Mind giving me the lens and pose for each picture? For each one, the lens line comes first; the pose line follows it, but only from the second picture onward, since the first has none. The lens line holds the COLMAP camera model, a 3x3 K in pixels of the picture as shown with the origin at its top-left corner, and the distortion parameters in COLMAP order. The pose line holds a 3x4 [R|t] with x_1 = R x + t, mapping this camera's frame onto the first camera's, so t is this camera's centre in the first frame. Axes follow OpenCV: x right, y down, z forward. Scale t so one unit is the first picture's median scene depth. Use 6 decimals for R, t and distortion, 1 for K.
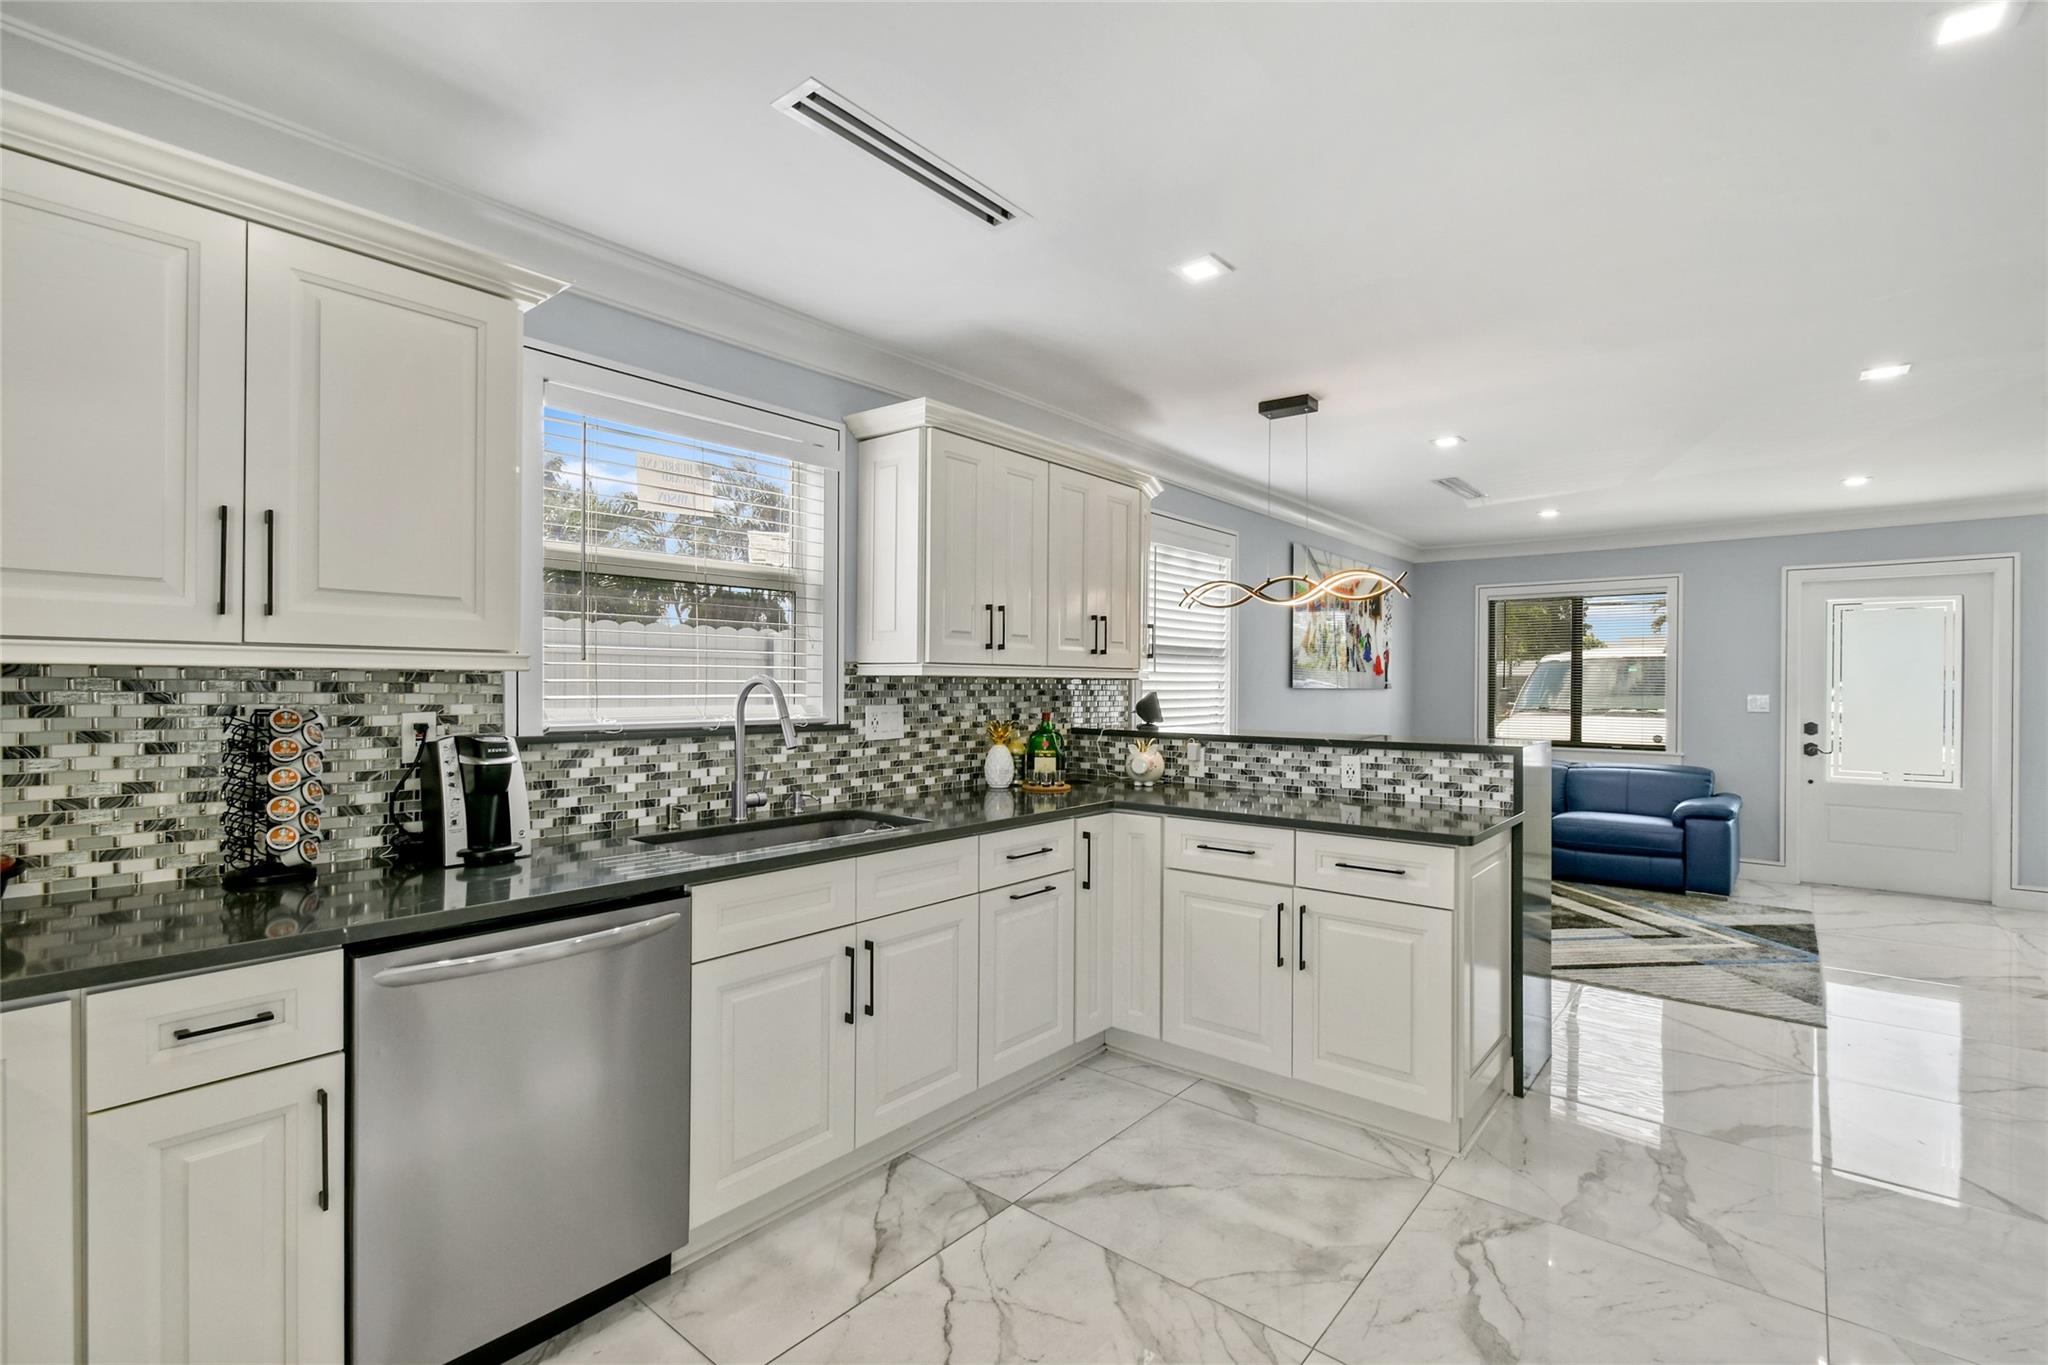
lens RADIAL K [[933.7, 0, 1031.2], [0, 933.7, 682.4], [0, 0, 1]] dist [0.001889, -0.002627]
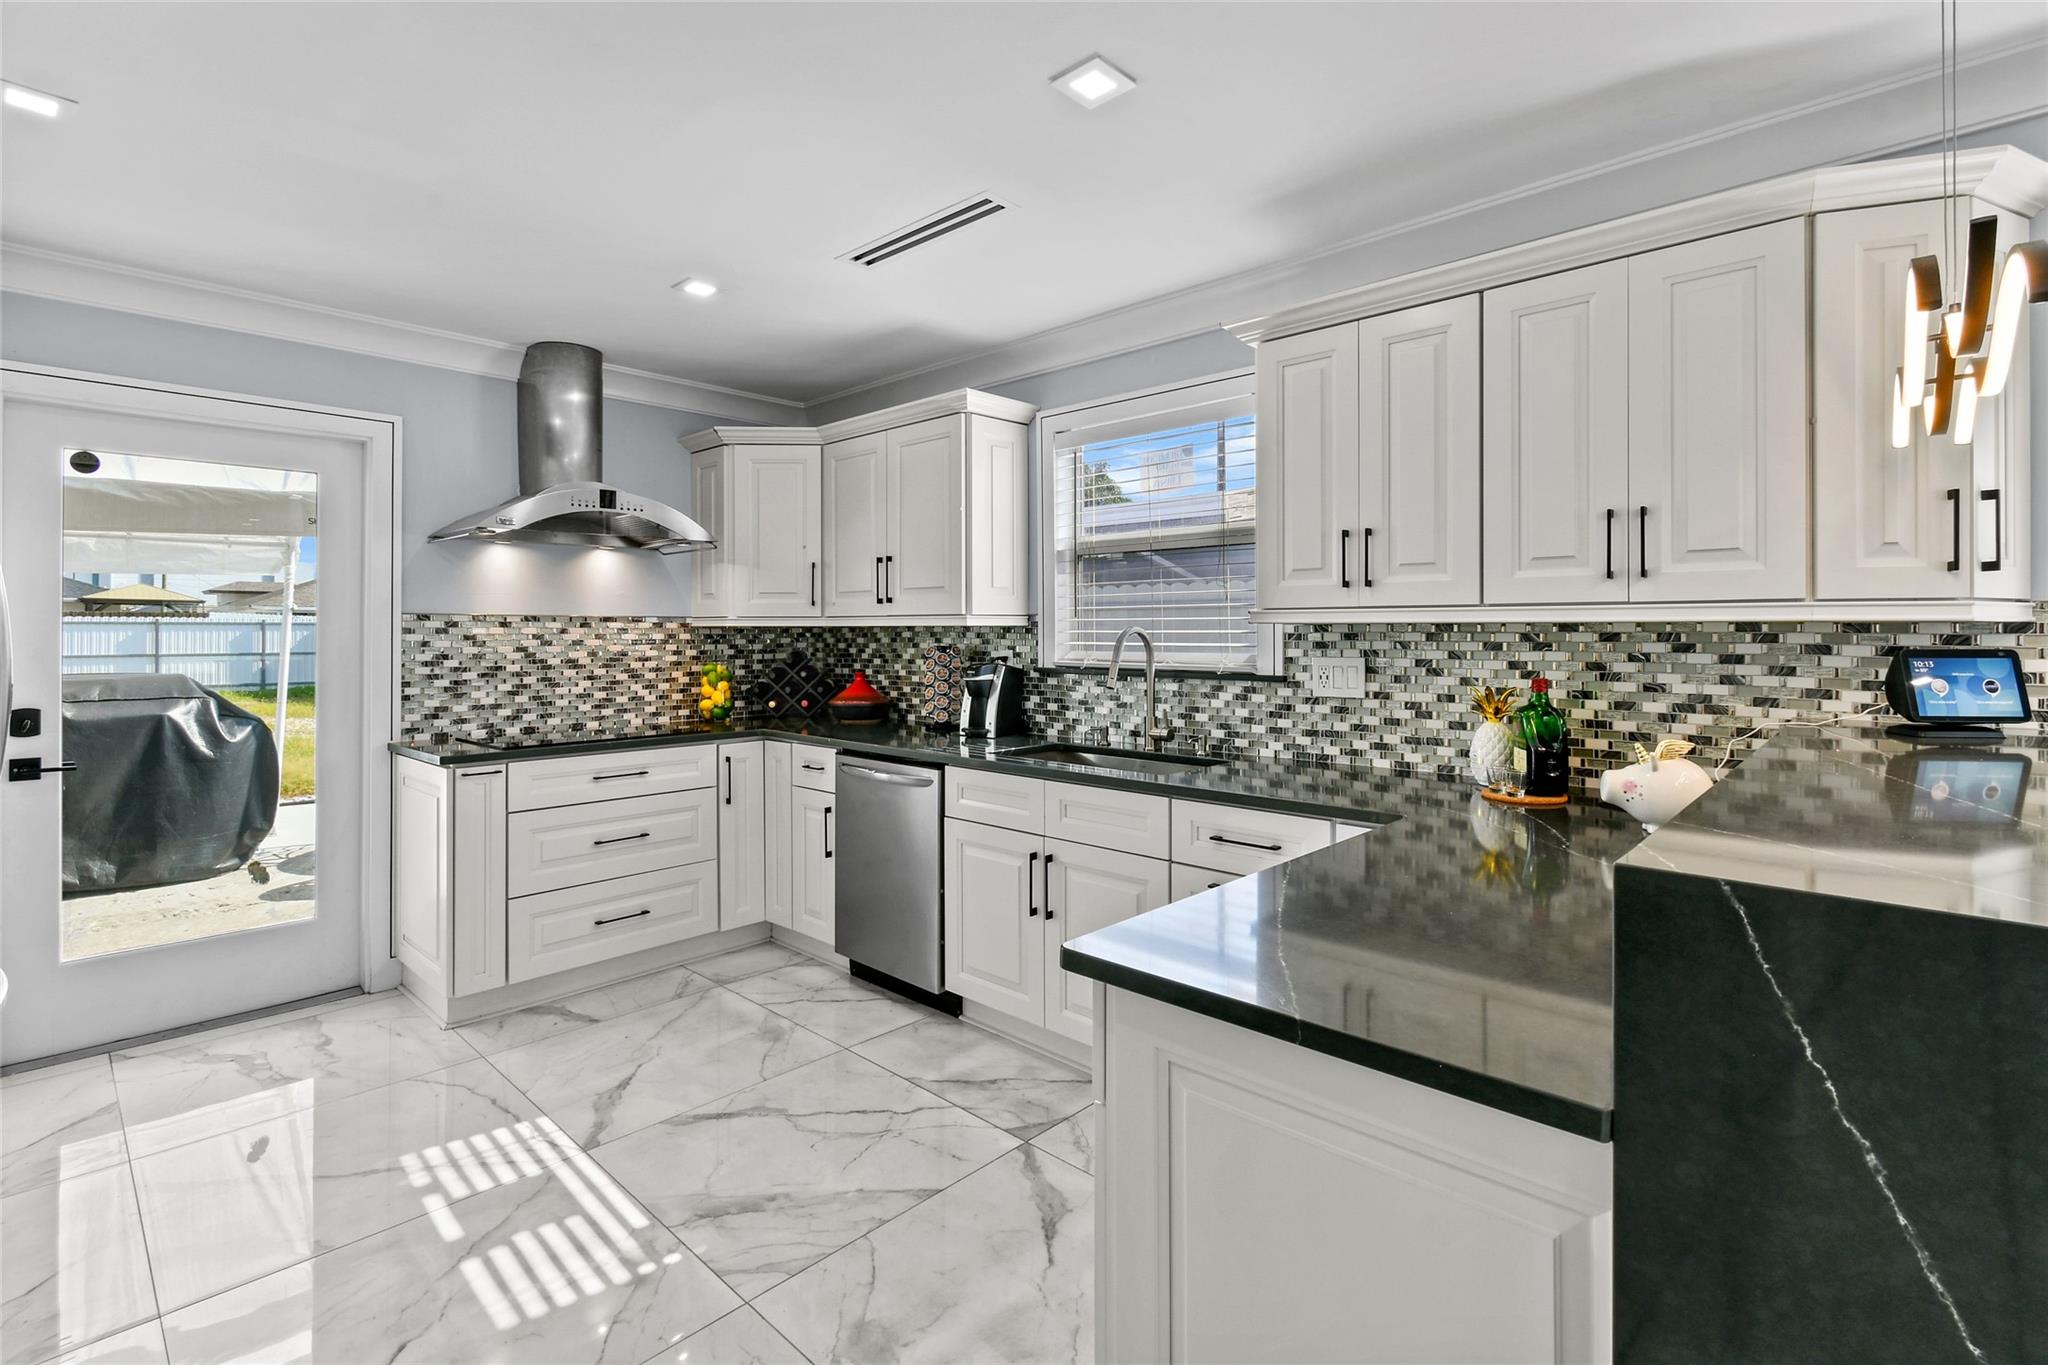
lens RADIAL K [[933.7, 0, 1040.4], [0, 933.7, 625.7], [0, 0, 1]] dist [0.001889, -0.002627]
pose [[-0.057661, -0.010290, -0.998283, 0.778484], [0.002462, 0.999942, -0.010449, 0.003432], [0.998333, -0.003060, -0.057632, 0.833480]]
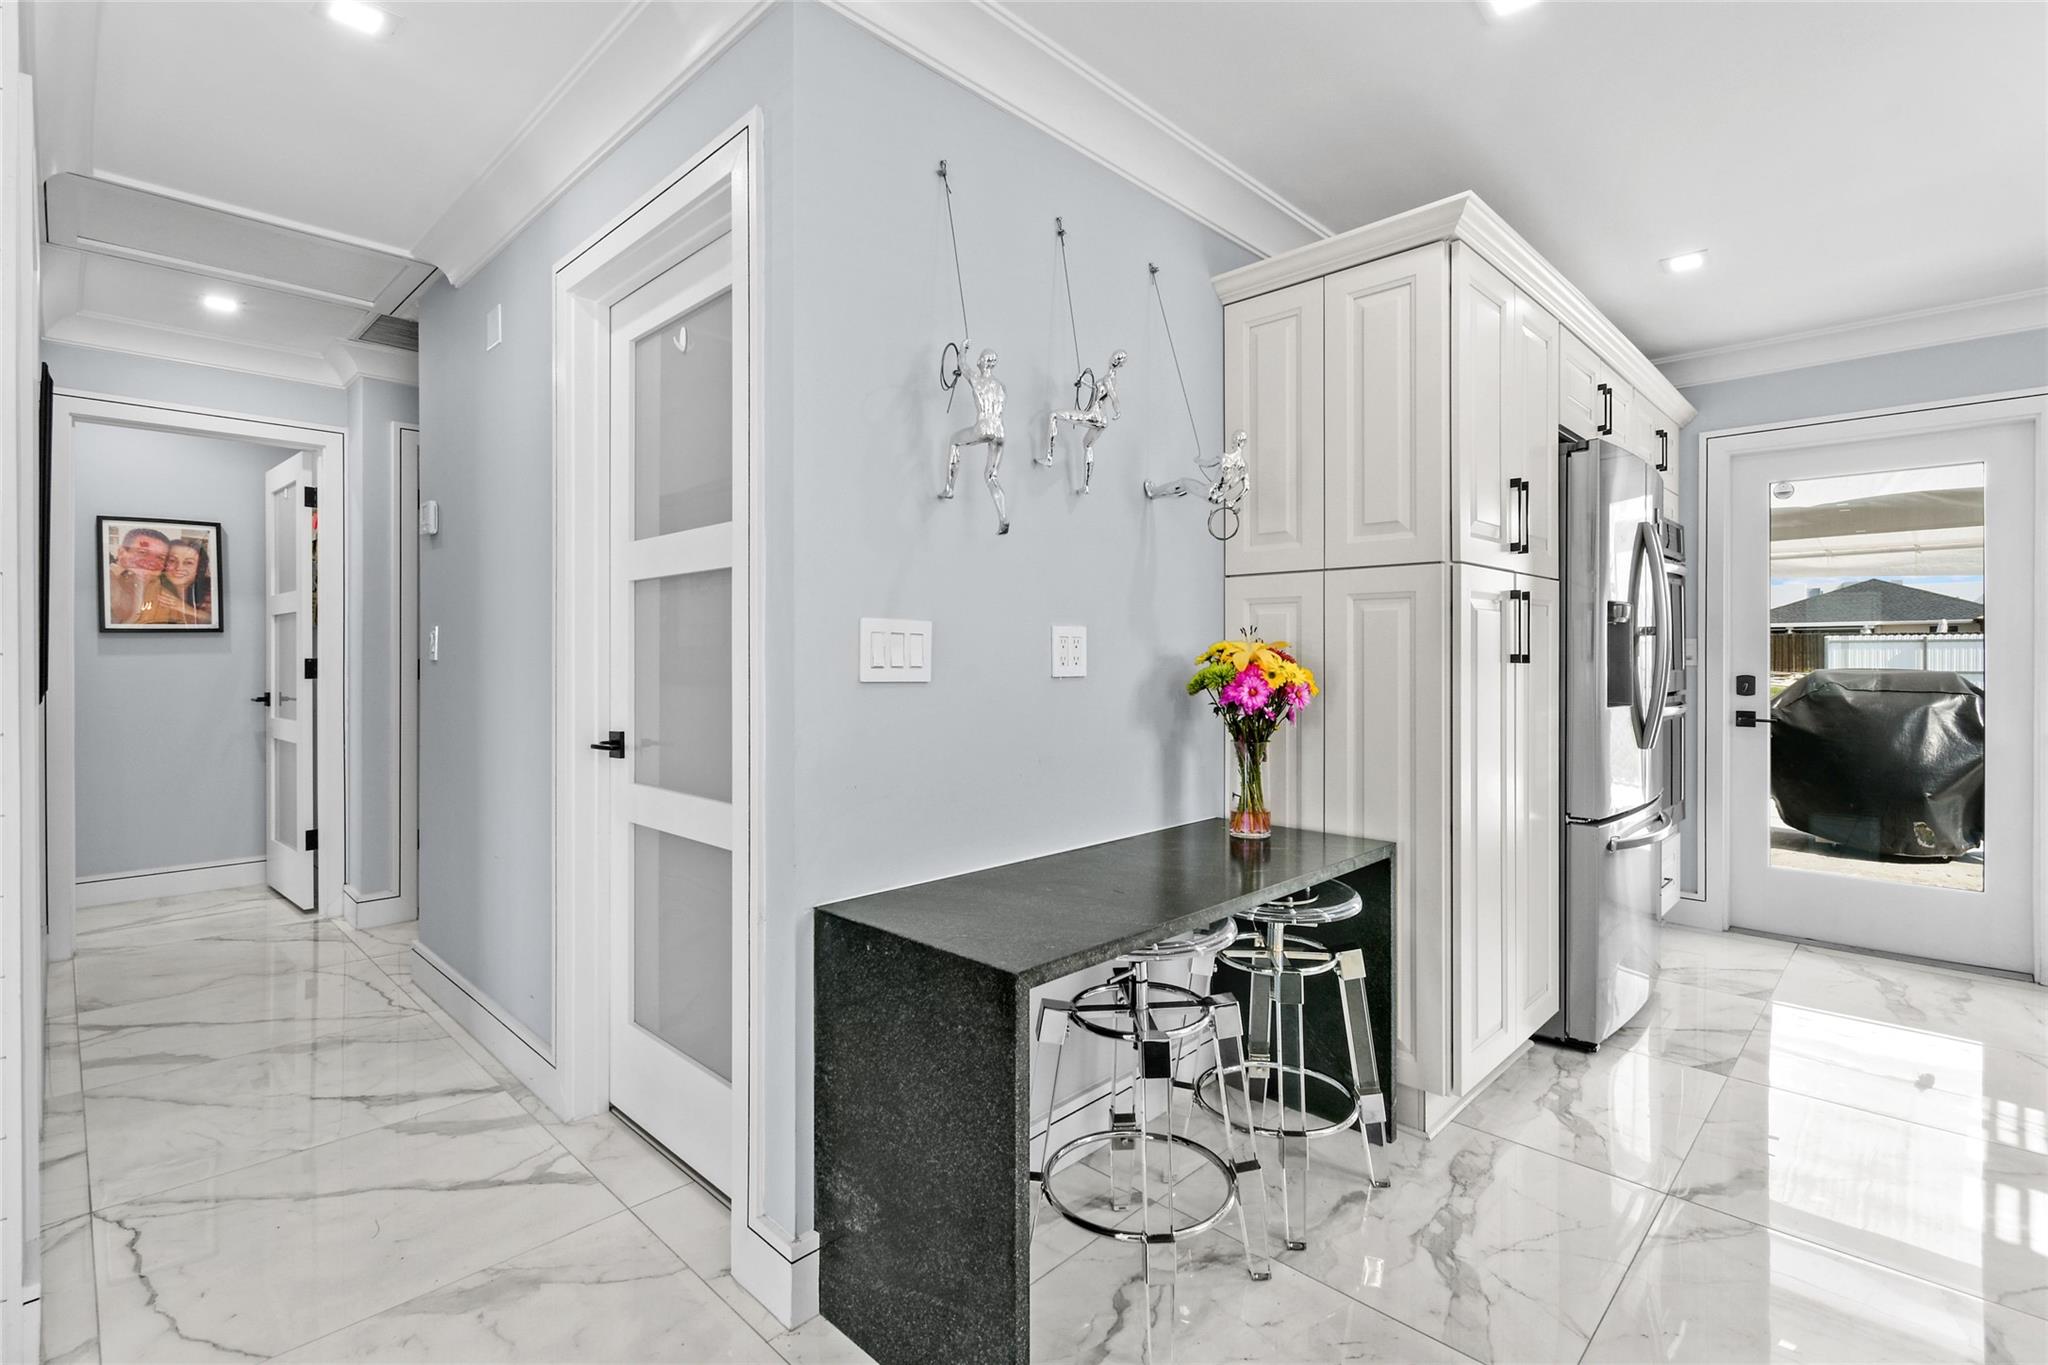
lens RADIAL K [[933.7, 0, 1052.2], [0, 933.7, 657.5], [0, 0, 1]] dist [0.001889, -0.002627]
pose [[-0.997016, -0.002821, 0.077144, 0.767778], [-0.002877, 0.999996, -0.000610, 0.052964], [-0.077142, -0.000830, -0.997020, 1.135345]]
